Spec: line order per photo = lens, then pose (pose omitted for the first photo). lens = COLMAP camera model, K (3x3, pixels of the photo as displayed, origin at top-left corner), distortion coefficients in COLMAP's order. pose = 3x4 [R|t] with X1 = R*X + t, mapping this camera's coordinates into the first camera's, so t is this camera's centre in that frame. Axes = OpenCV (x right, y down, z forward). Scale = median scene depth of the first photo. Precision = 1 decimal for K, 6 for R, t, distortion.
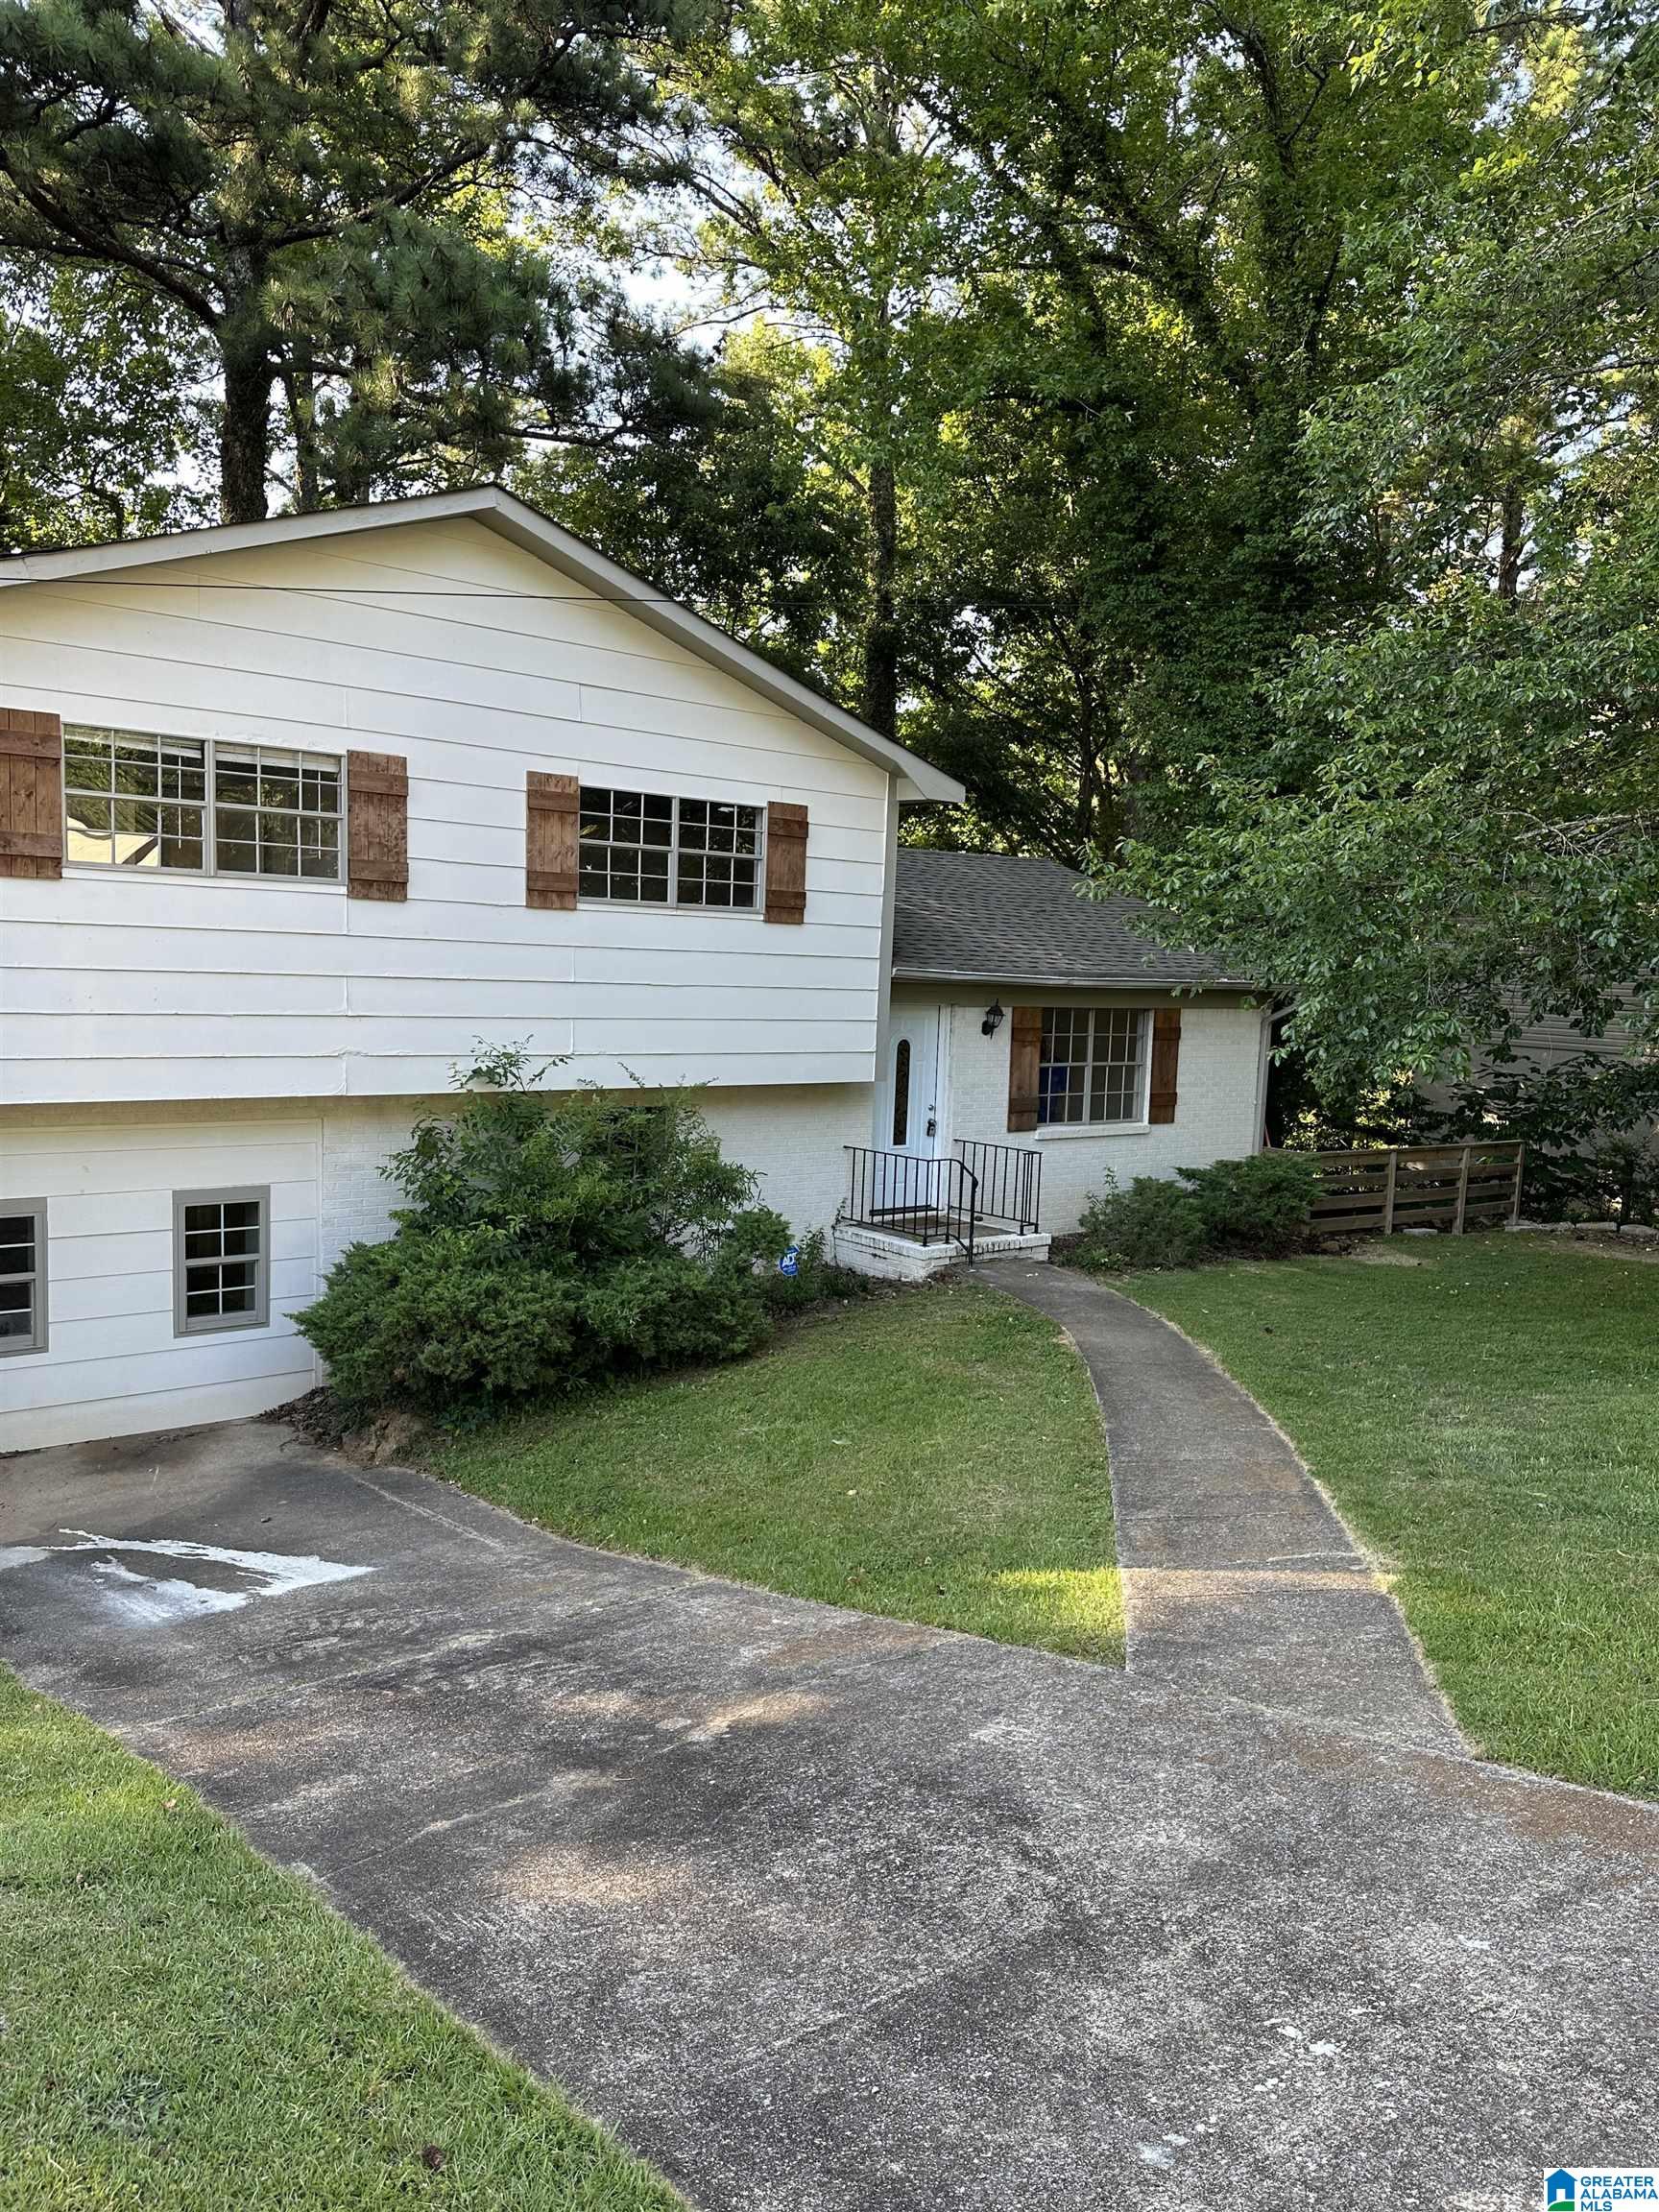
lens RADIAL K [[1538.1, 0, 840.2], [0, 1538.1, 1099.4], [0, 0, 1]] dist [0.158113, -0.253560]
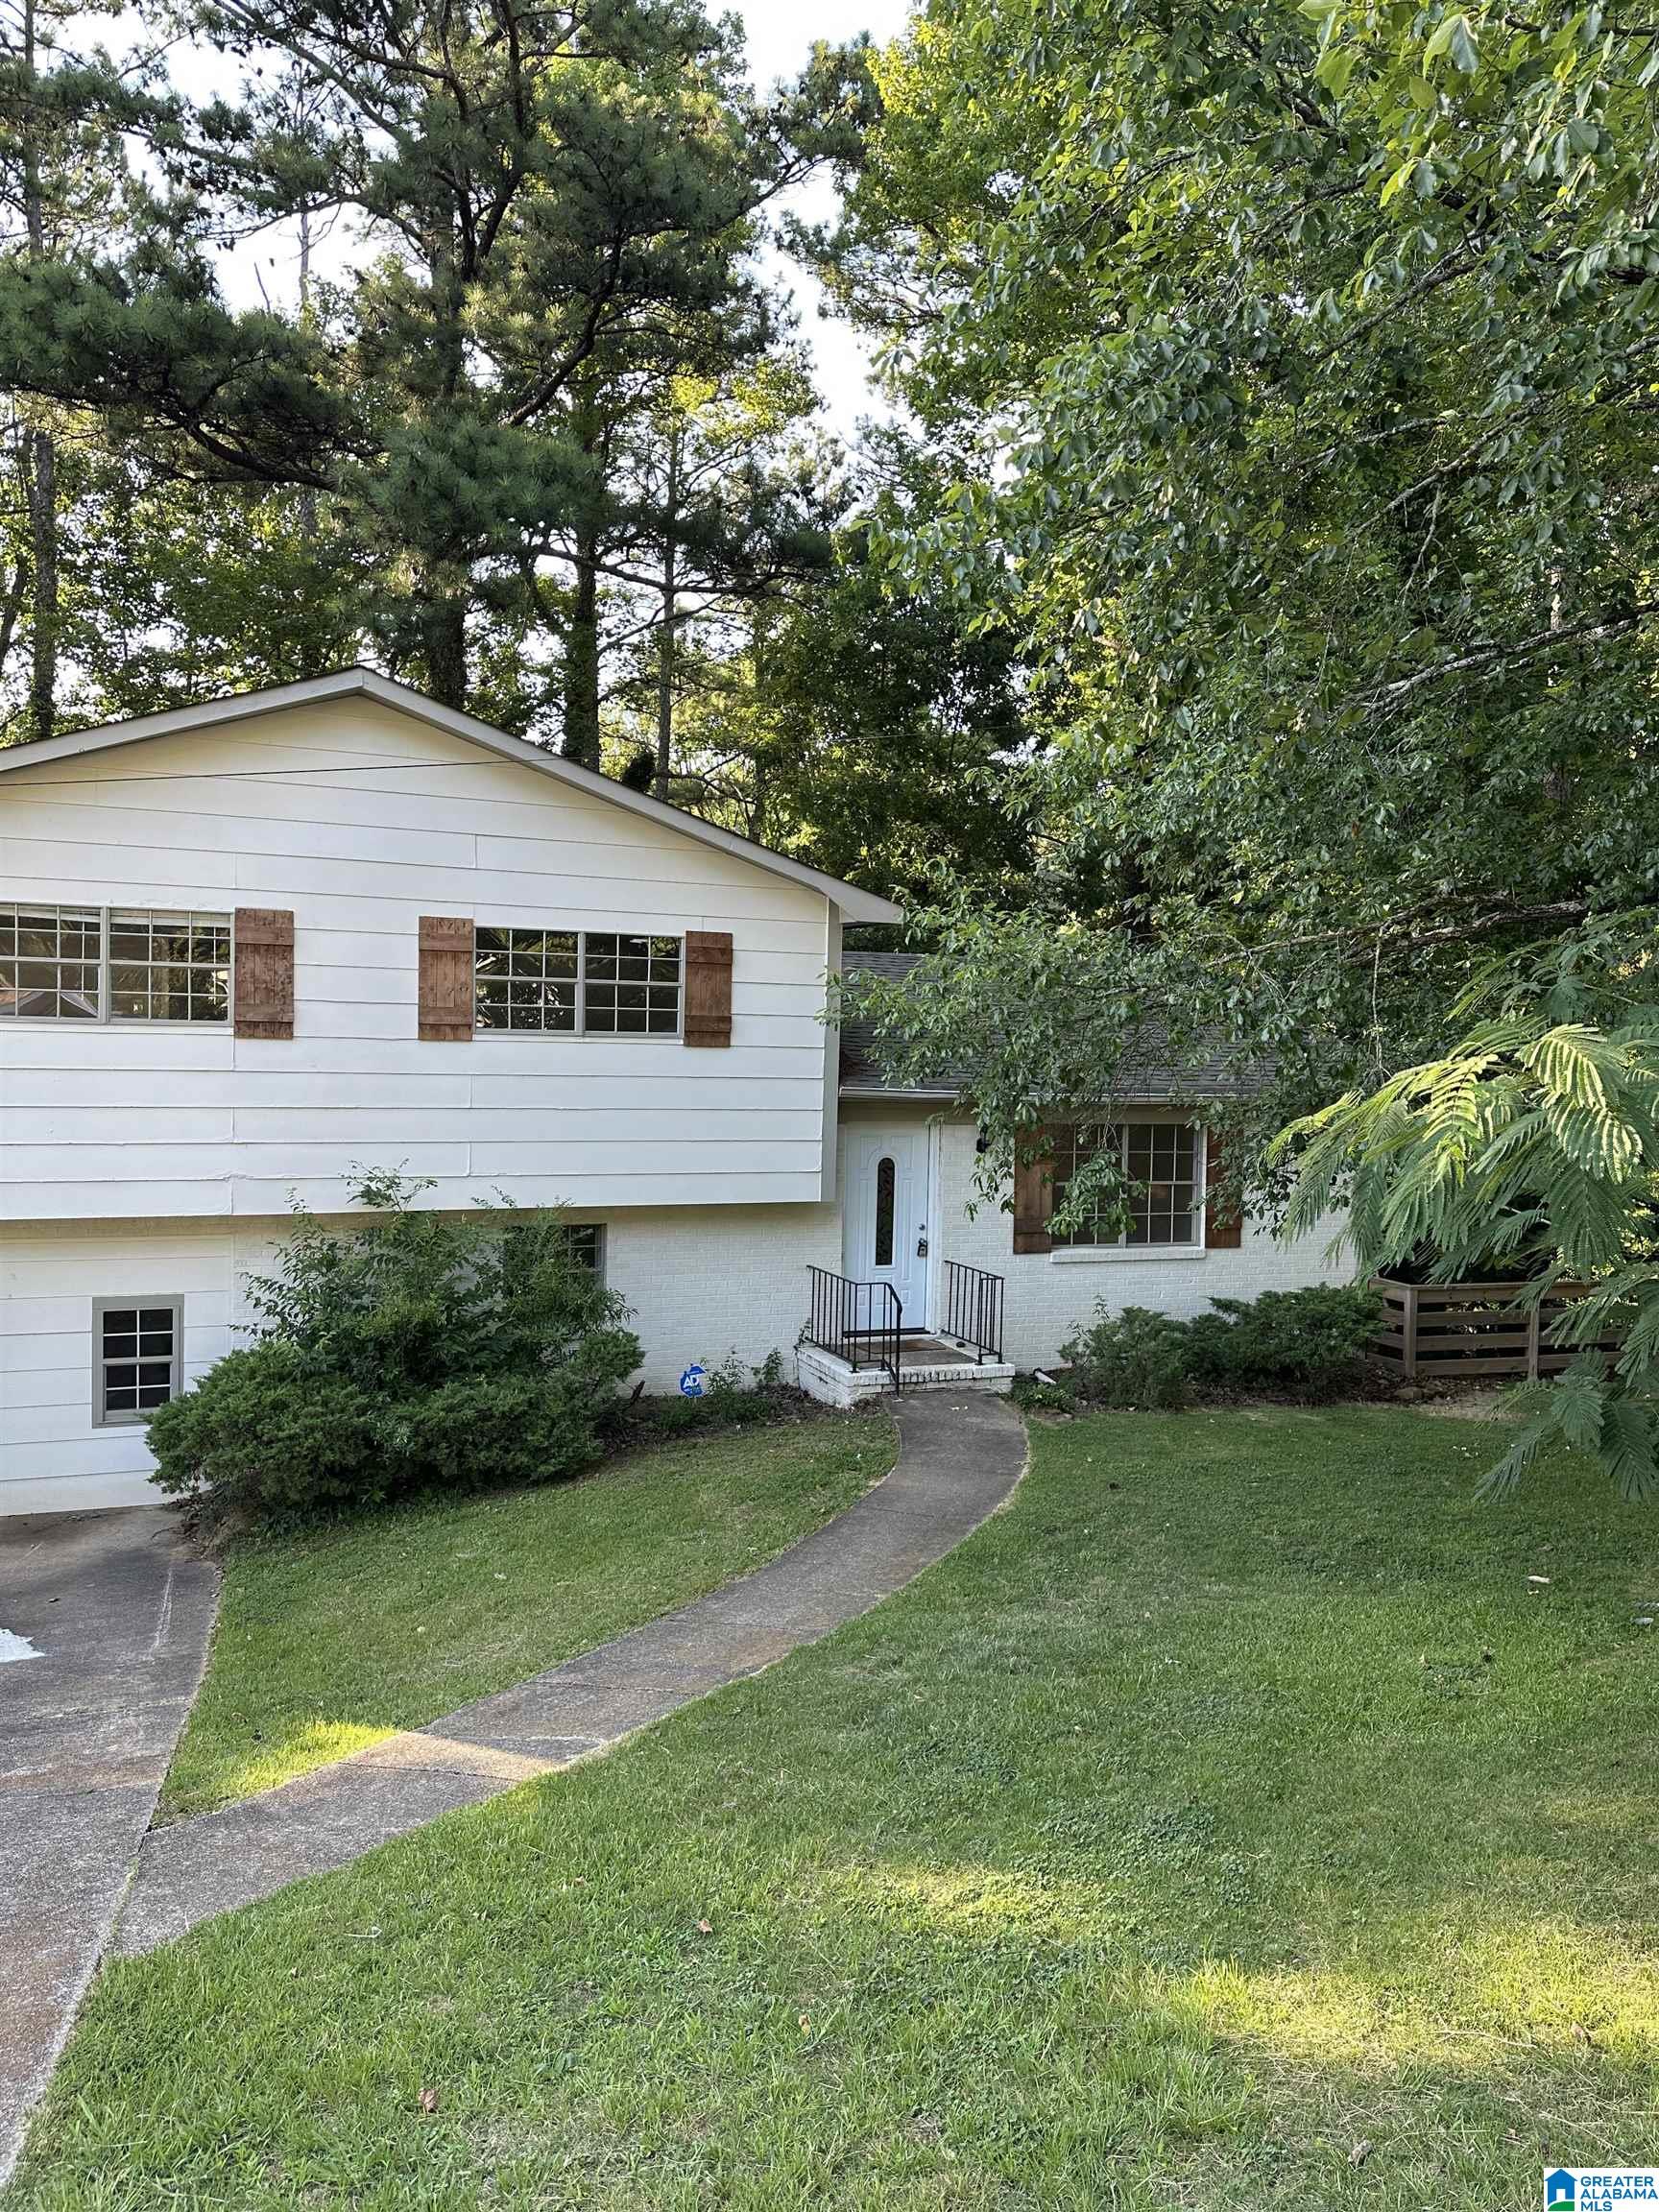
lens RADIAL K [[1538.1, 0, 840.2], [0, 1538.1, 1099.4], [0, 0, 1]] dist [0.158113, -0.253560]
pose [[0.954214, -0.003957, -0.299100, 0.387447], [-0.013762, 0.998273, -0.057113, -0.024564], [0.298809, 0.058614, 0.952511, 0.059163]]
